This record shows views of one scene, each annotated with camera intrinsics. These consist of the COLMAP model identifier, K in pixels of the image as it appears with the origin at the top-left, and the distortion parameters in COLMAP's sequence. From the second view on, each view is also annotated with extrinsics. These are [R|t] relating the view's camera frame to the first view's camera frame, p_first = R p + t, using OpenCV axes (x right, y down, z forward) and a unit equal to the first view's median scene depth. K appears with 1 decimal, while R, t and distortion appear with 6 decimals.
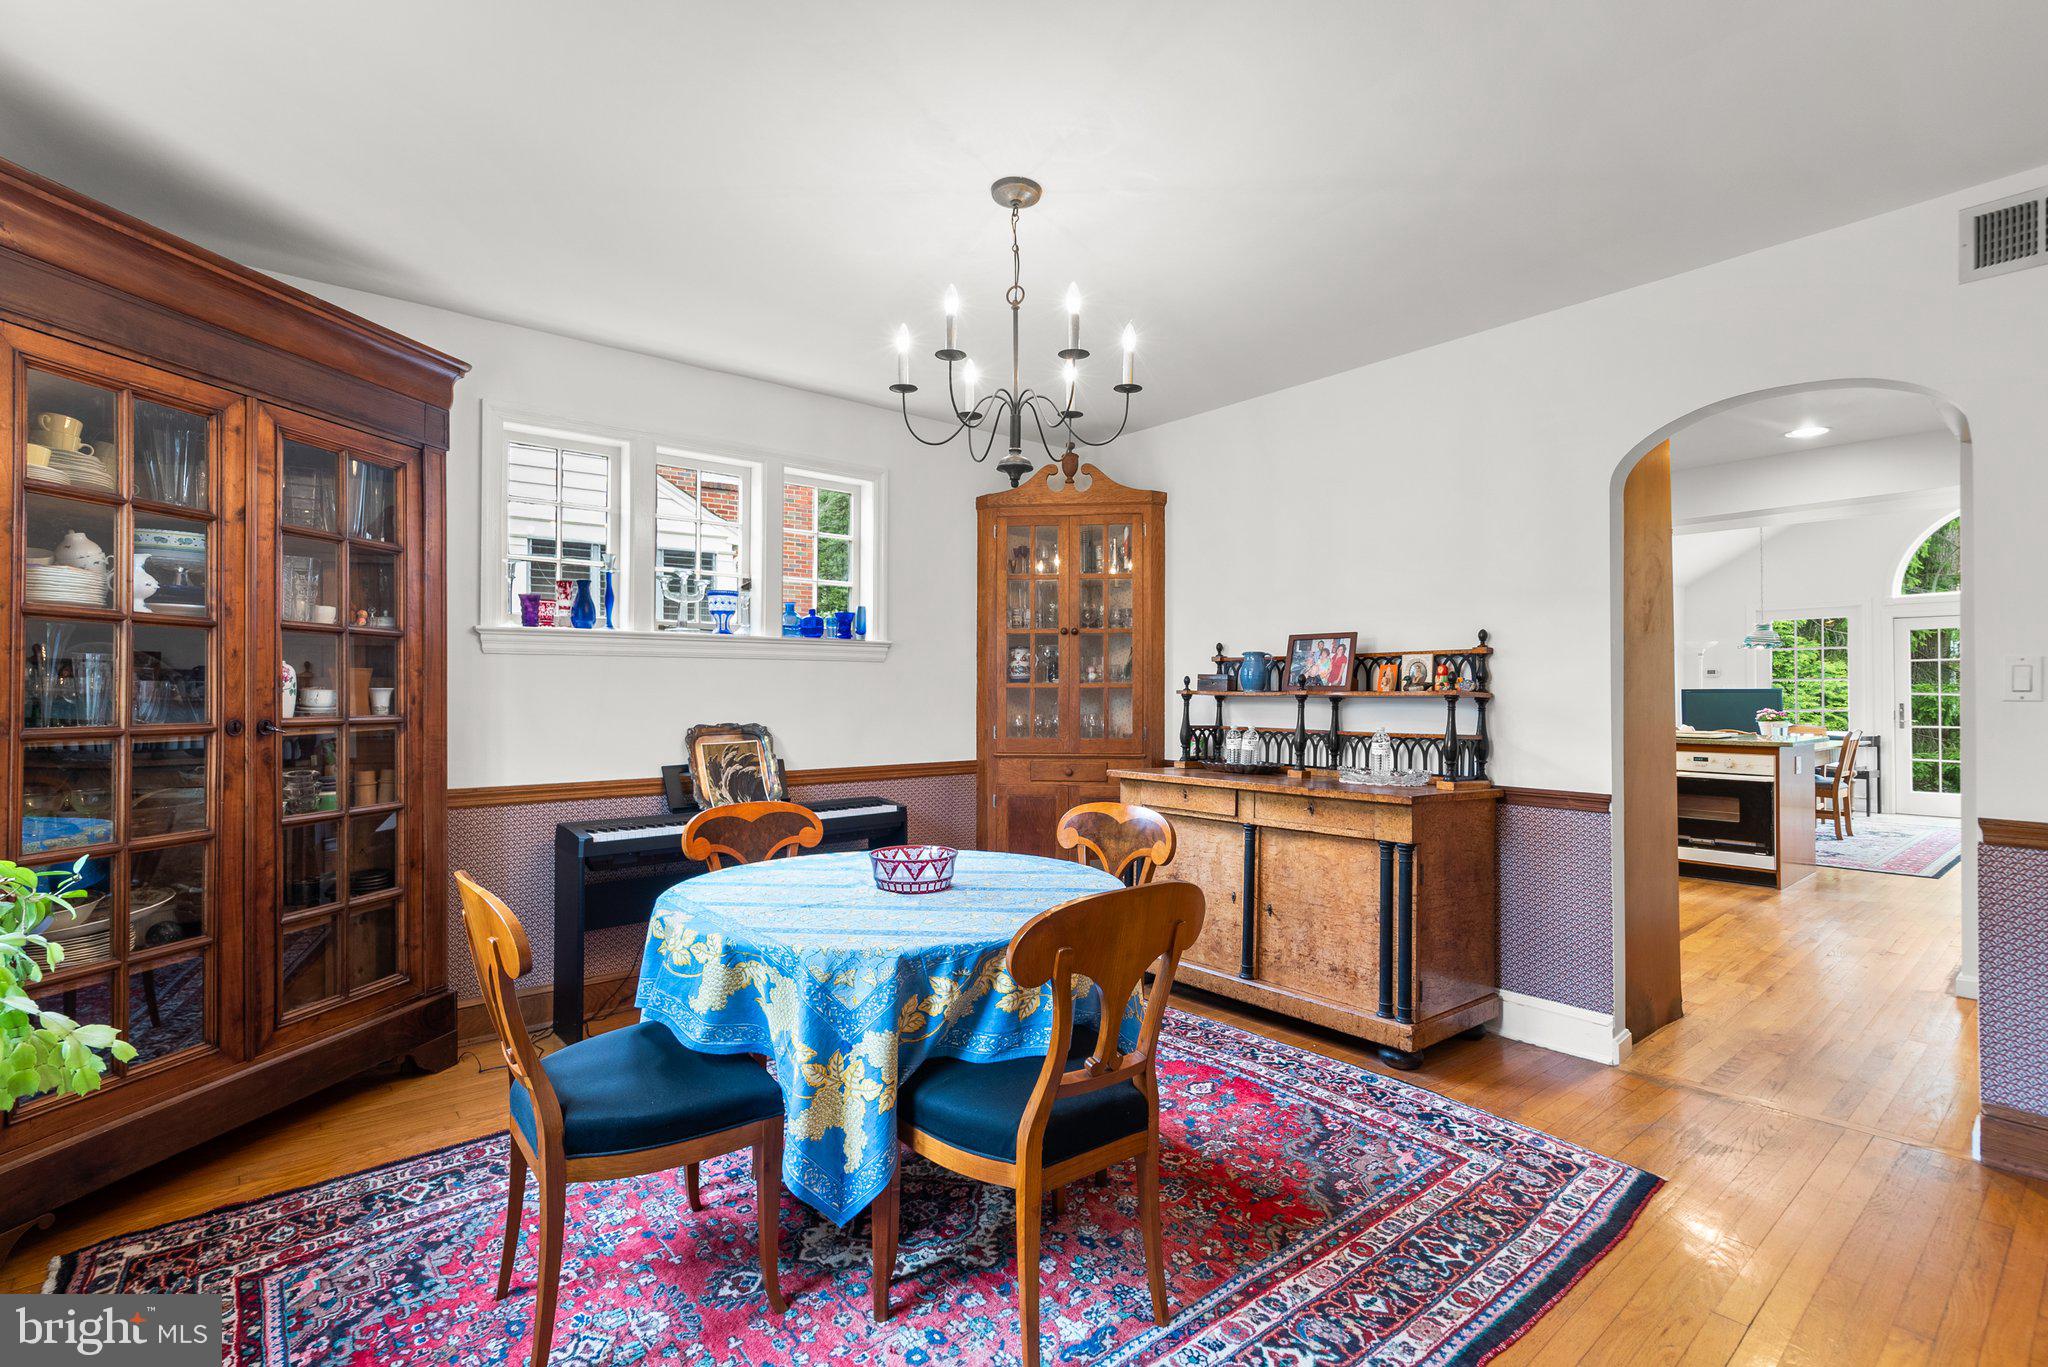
lens RADIAL K [[951.3, 0, 1020.3], [0, 951.3, 672.0], [0, 0, 1]] dist [-0.003786, 0.001464]
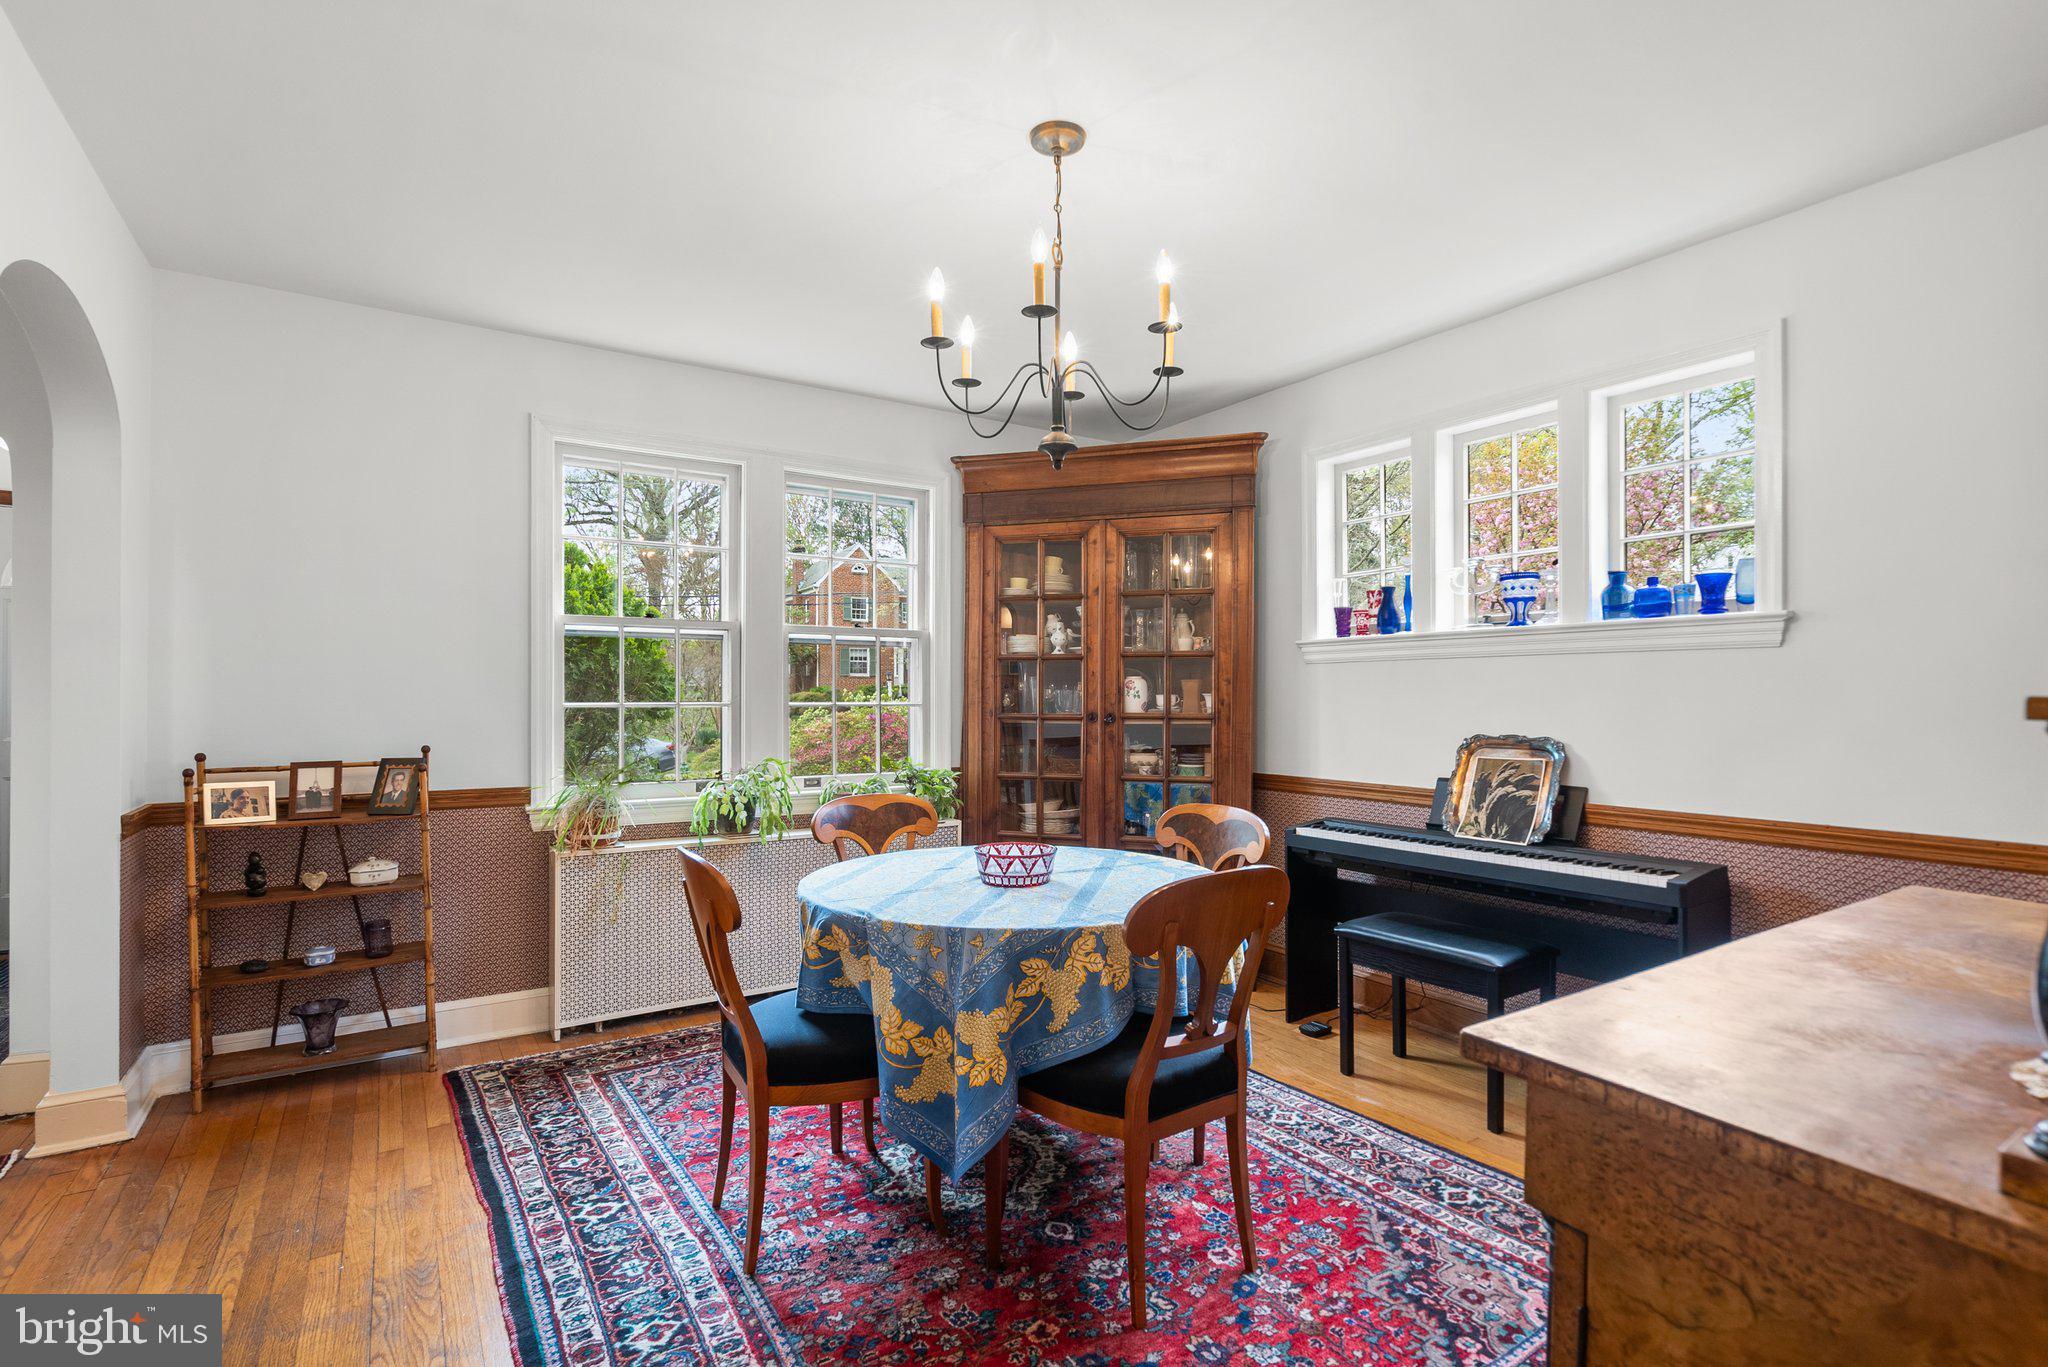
lens RADIAL K [[951.3, 0, 1021.0], [0, 951.3, 701.3], [0, 0, 1]] dist [-0.003786, 0.001464]
pose [[-0.114082, 0.009952, -0.993422, 0.615017], [0.023432, 0.999699, 0.007324, 0.009897], [0.993195, -0.022442, -0.114280, 0.740353]]
